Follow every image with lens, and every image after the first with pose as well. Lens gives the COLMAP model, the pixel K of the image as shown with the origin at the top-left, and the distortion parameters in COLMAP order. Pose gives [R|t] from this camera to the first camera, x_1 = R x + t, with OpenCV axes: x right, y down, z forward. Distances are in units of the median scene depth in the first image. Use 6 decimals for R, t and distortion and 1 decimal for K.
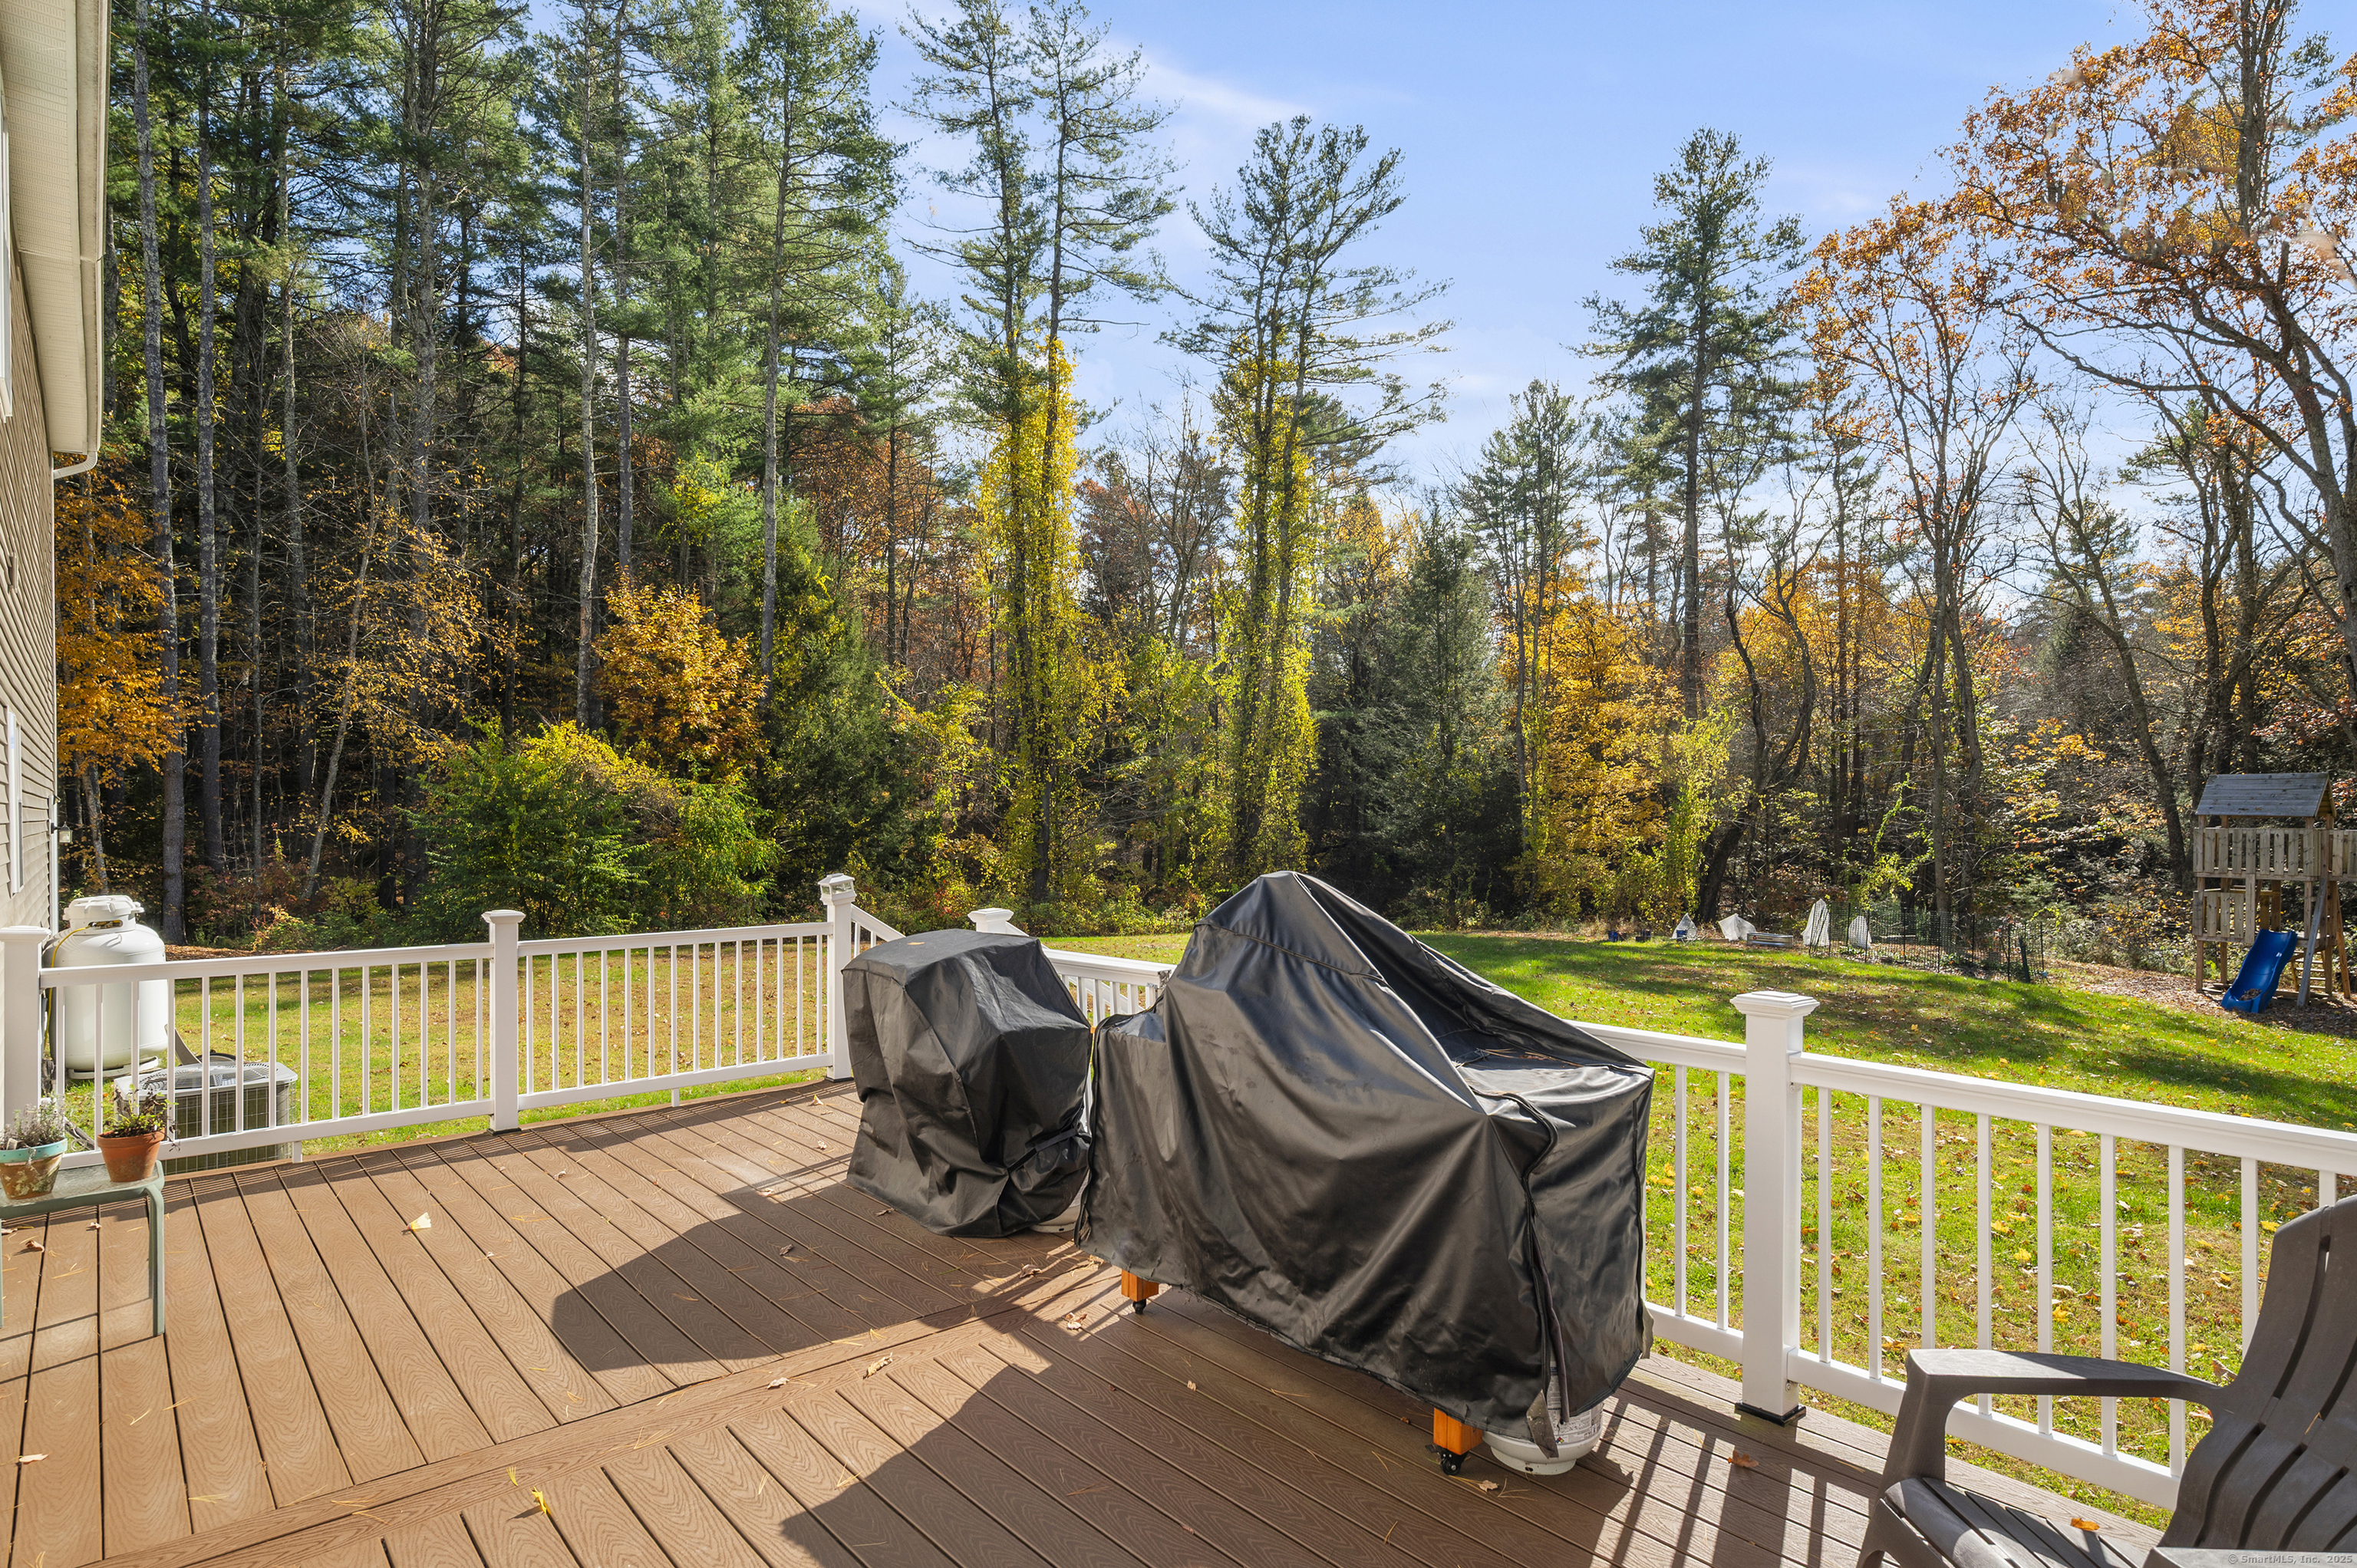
lens RADIAL K [[1266.2, 0, 1173.3], [0, 1266.2, 830.5], [0, 0, 1]] dist [-0.006578, -0.005636]
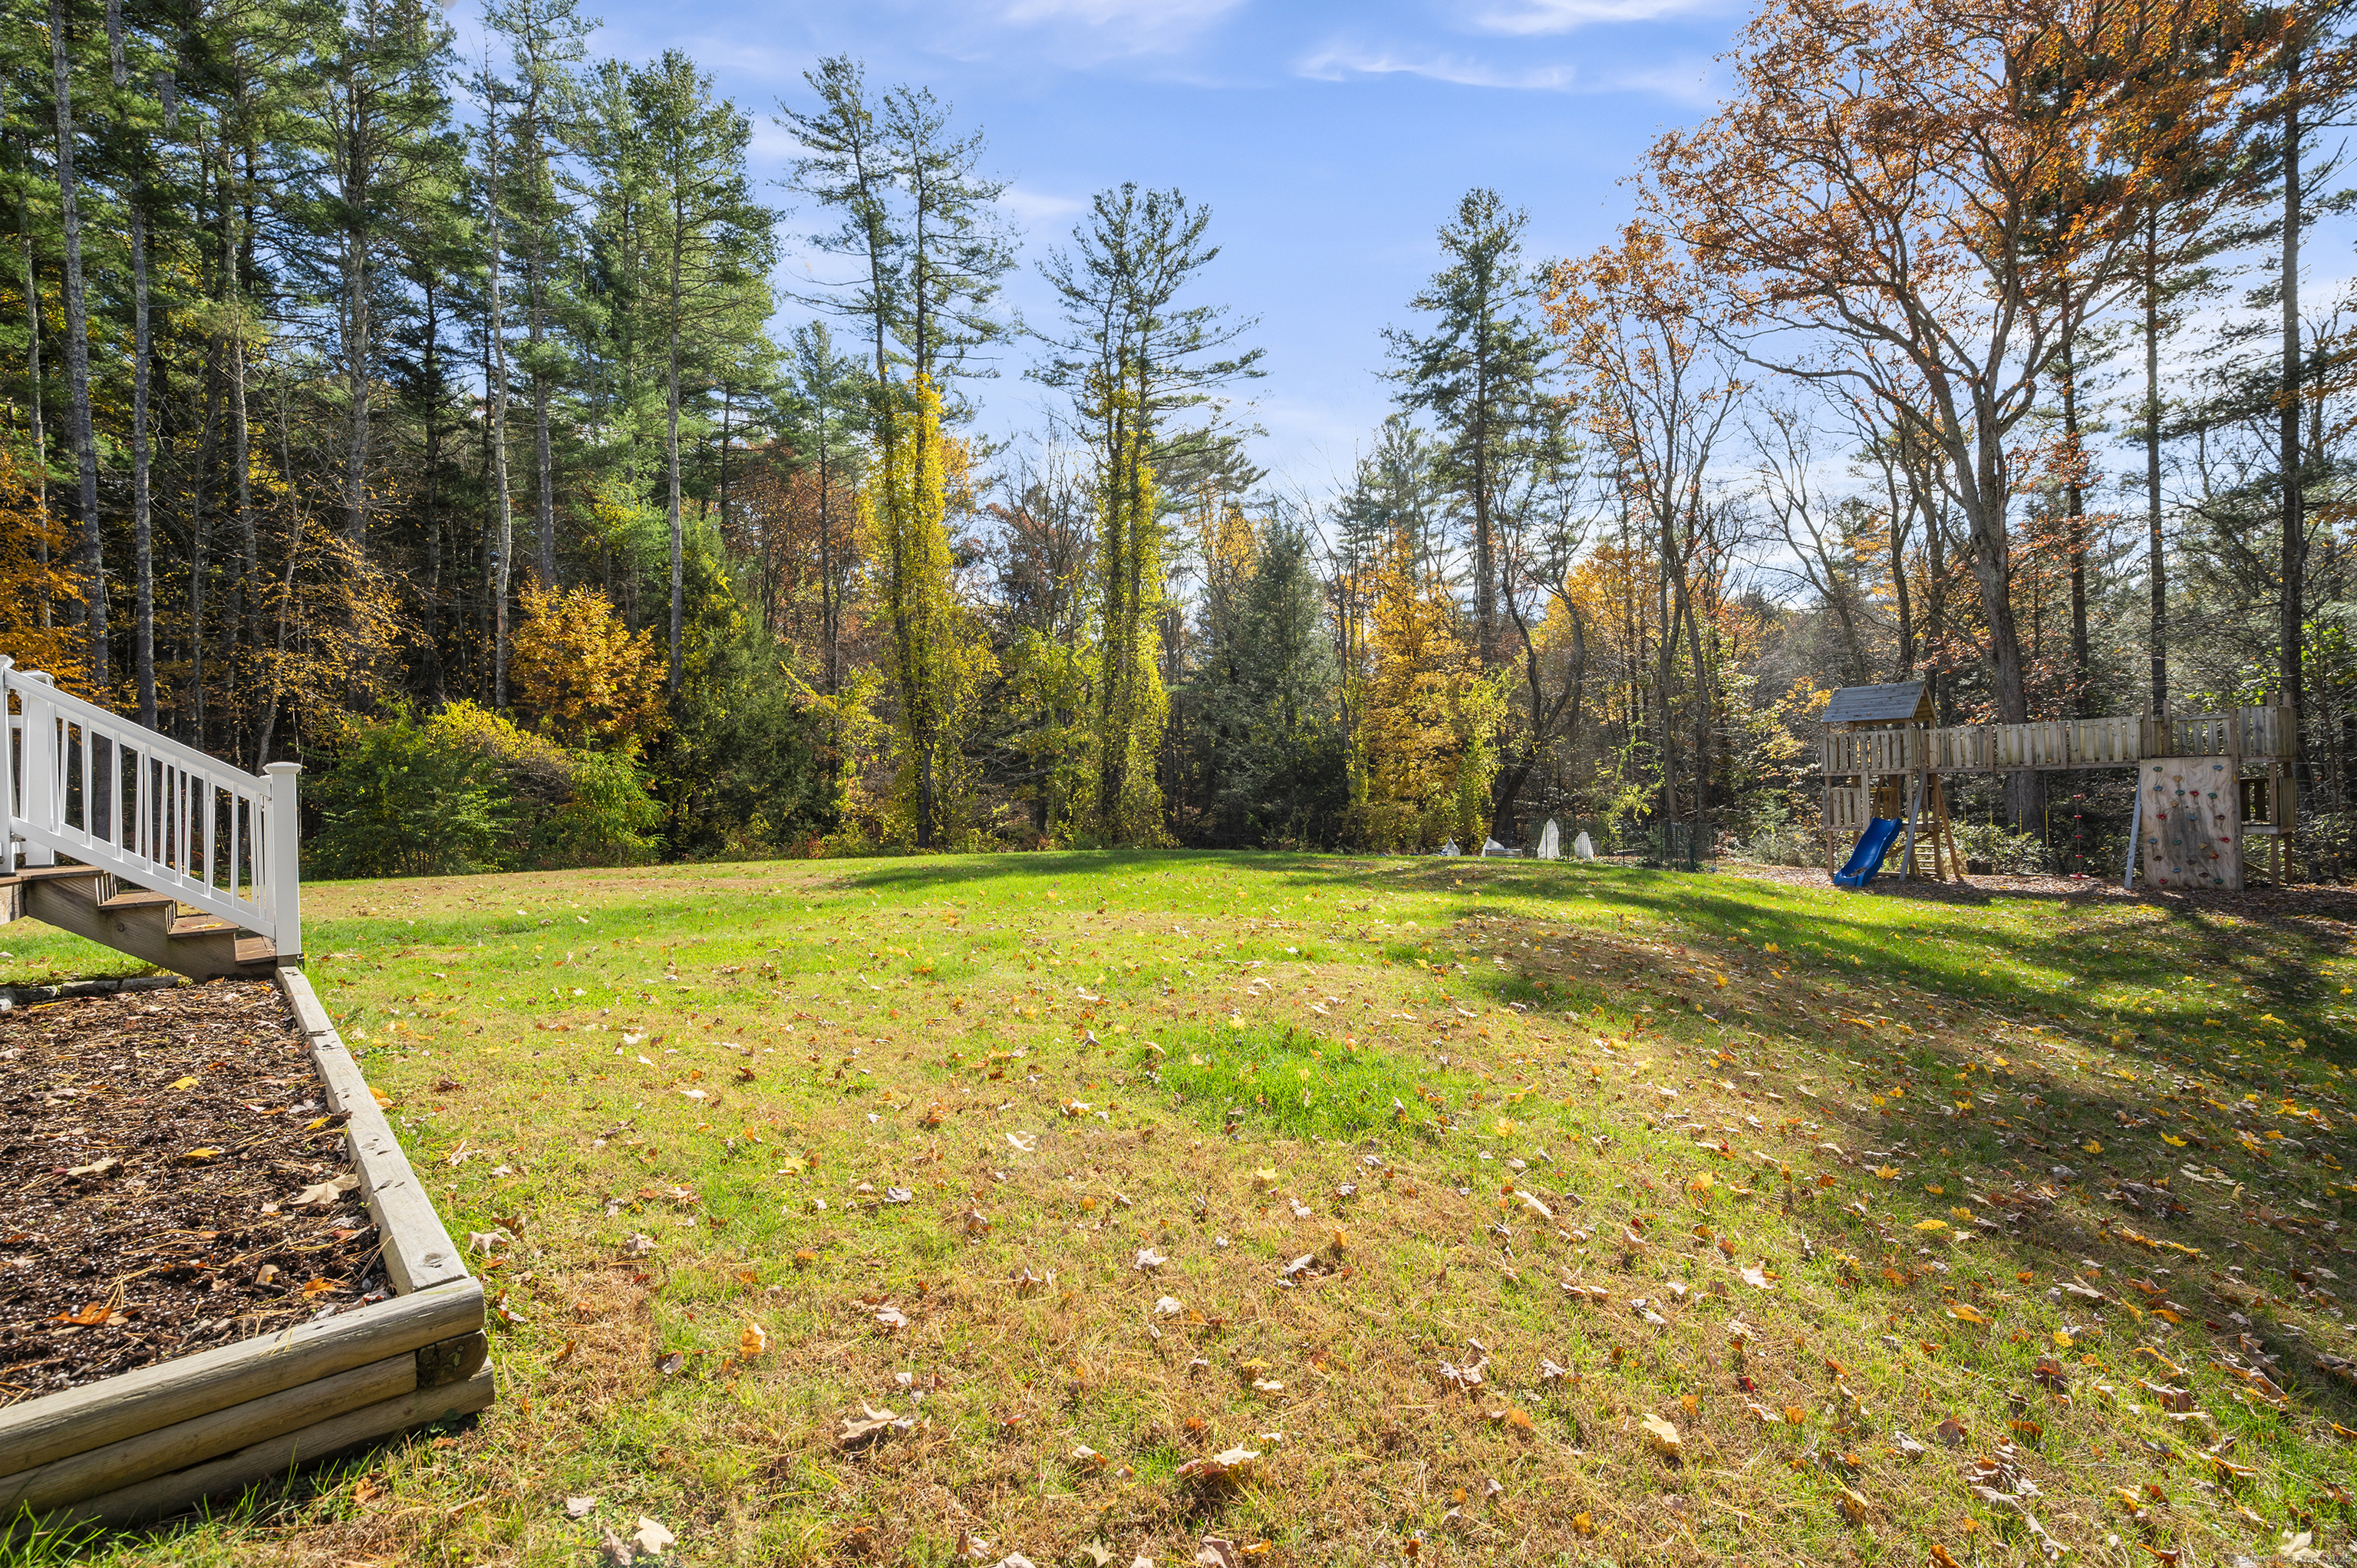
lens RADIAL K [[1071.0, 0, 1169.0], [0, 1071.0, 778.2], [0, 0, 1]] dist [-0.004335, 0.000745]
pose [[0.999472, -0.030360, 0.011605, 0.103918], [0.030760, 0.998879, -0.035984, 0.028329], [-0.010499, 0.036322, 0.999285, 0.013568]]
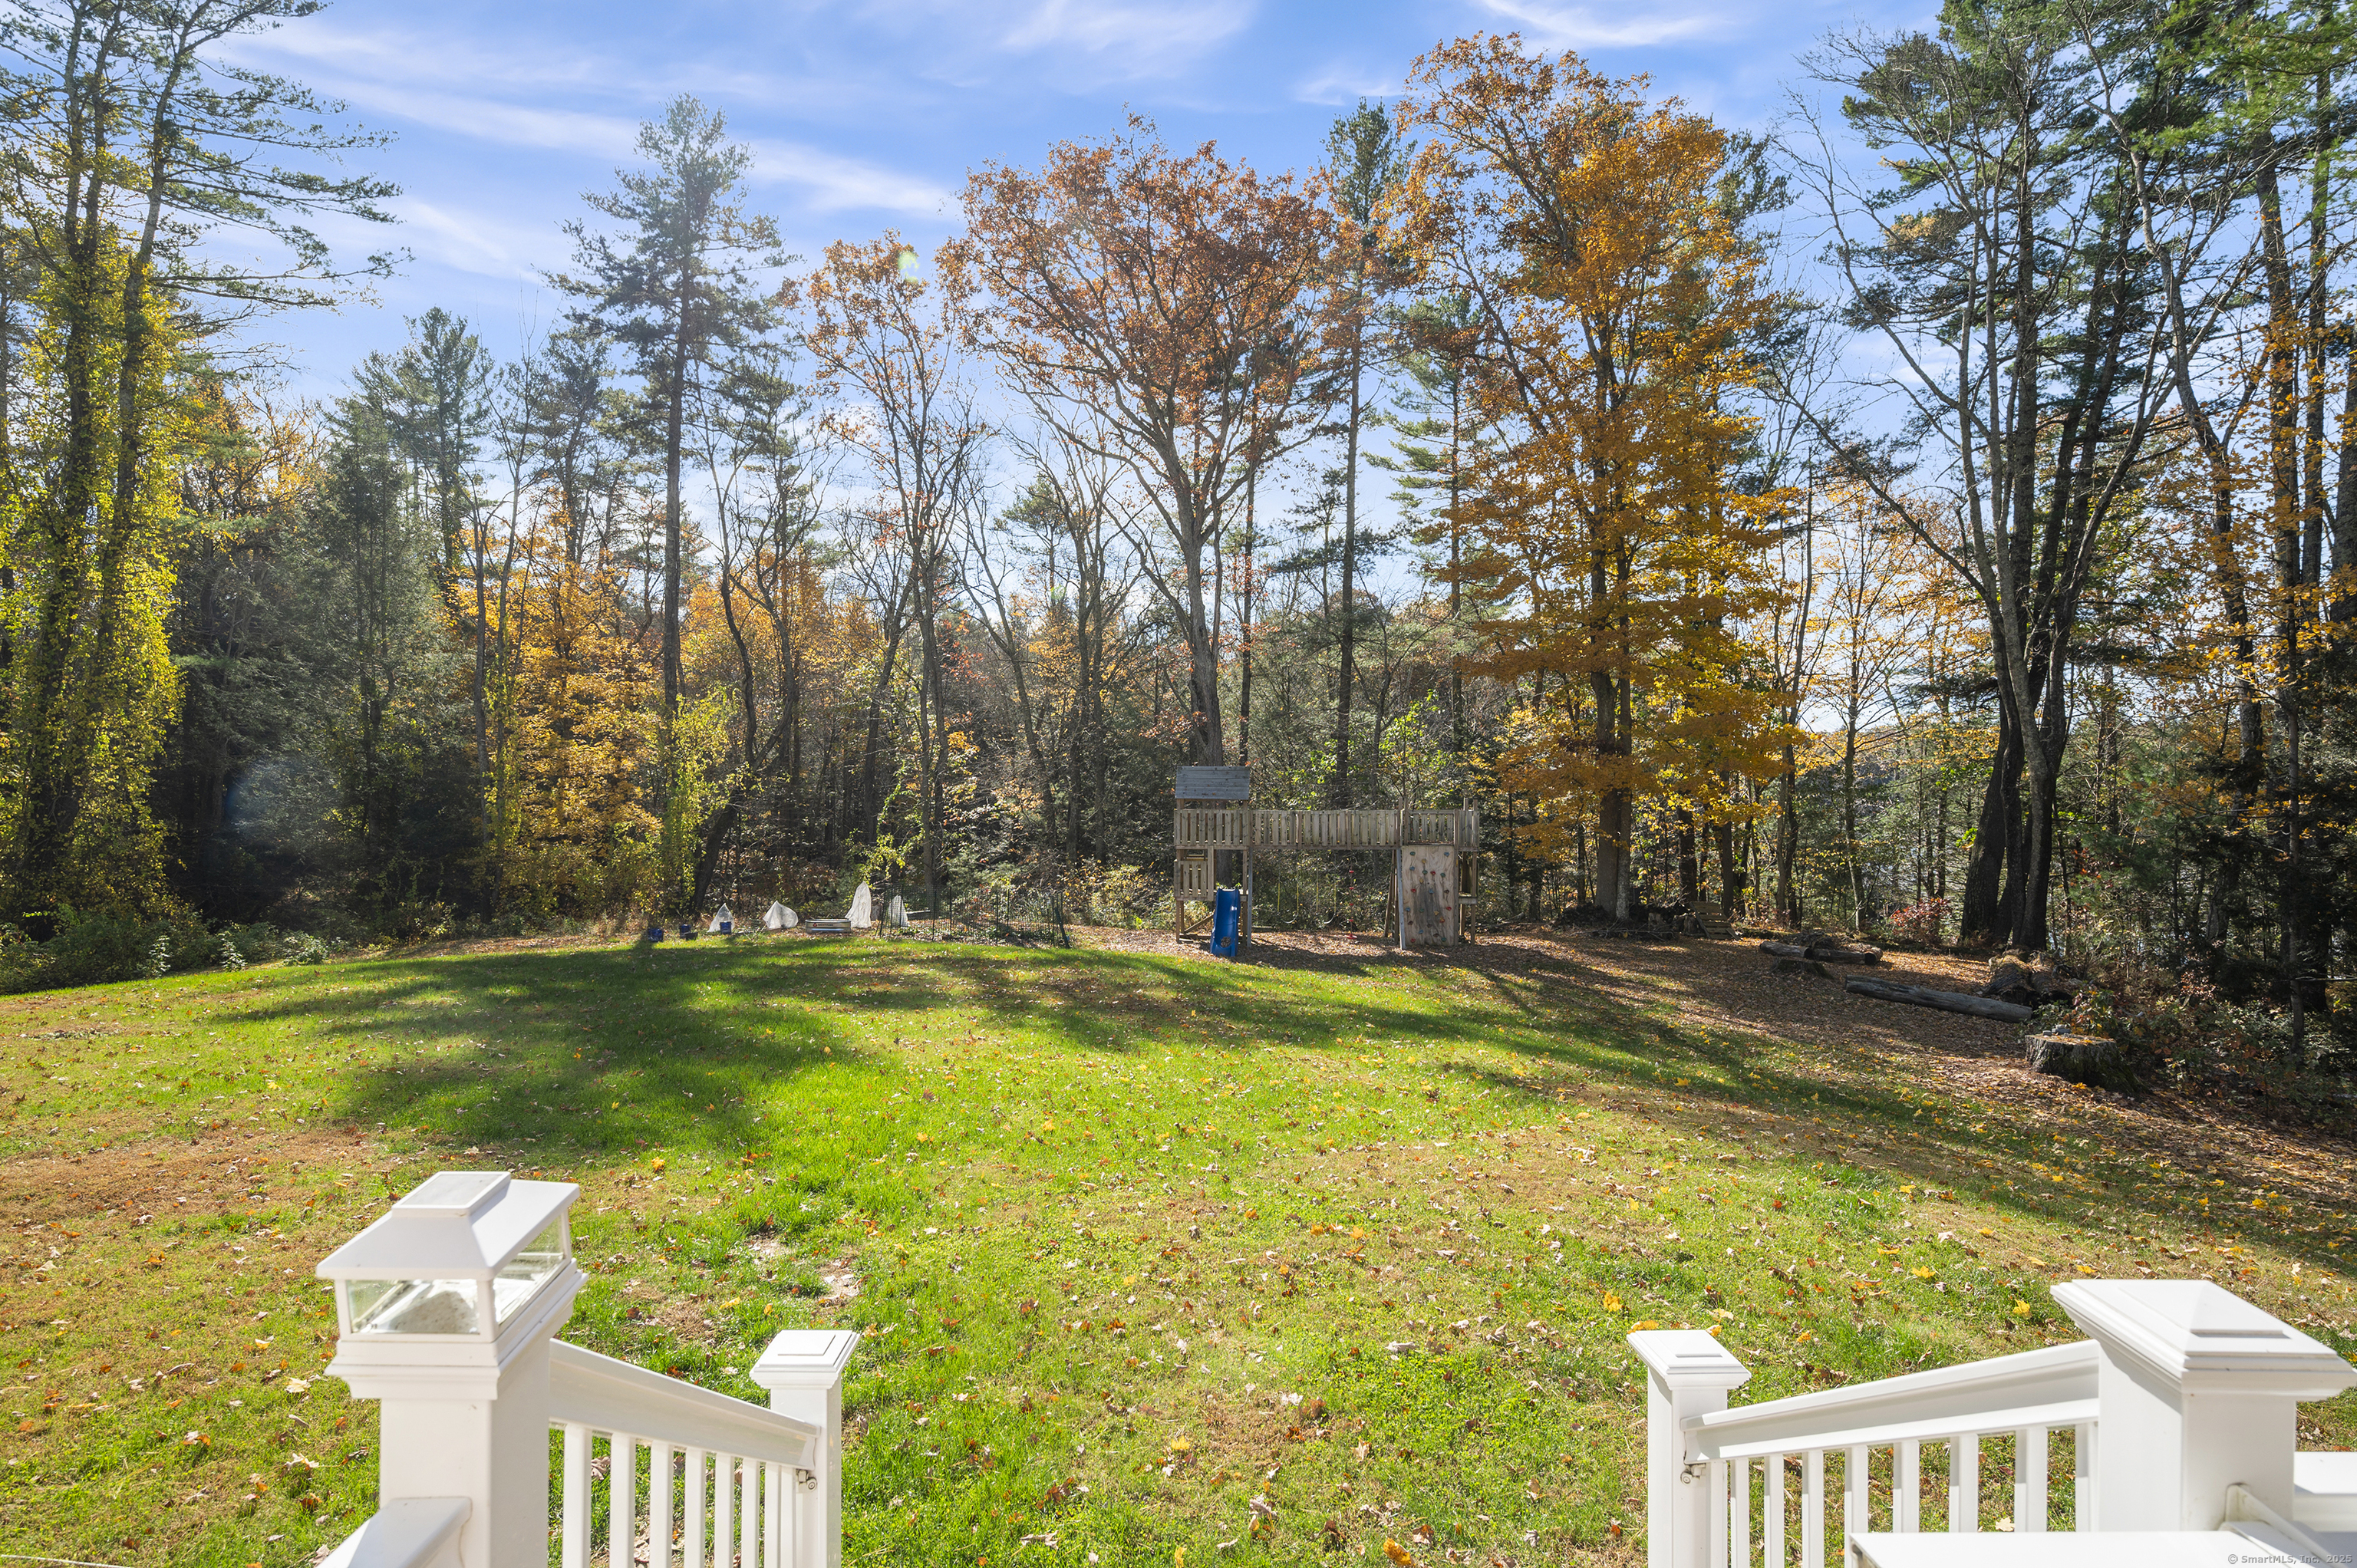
lens RADIAL K [[1205.4, 0, 1147.5], [0, 1205.4, 786.1], [0, 0, 1]] dist [0.001950, 0.001675]
pose [[0.653243, 0.006581, 0.757119, -0.050261], [0.008305, 0.999840, -0.015857, -0.003825], [-0.757102, 0.016646, 0.653084, 0.134278]]
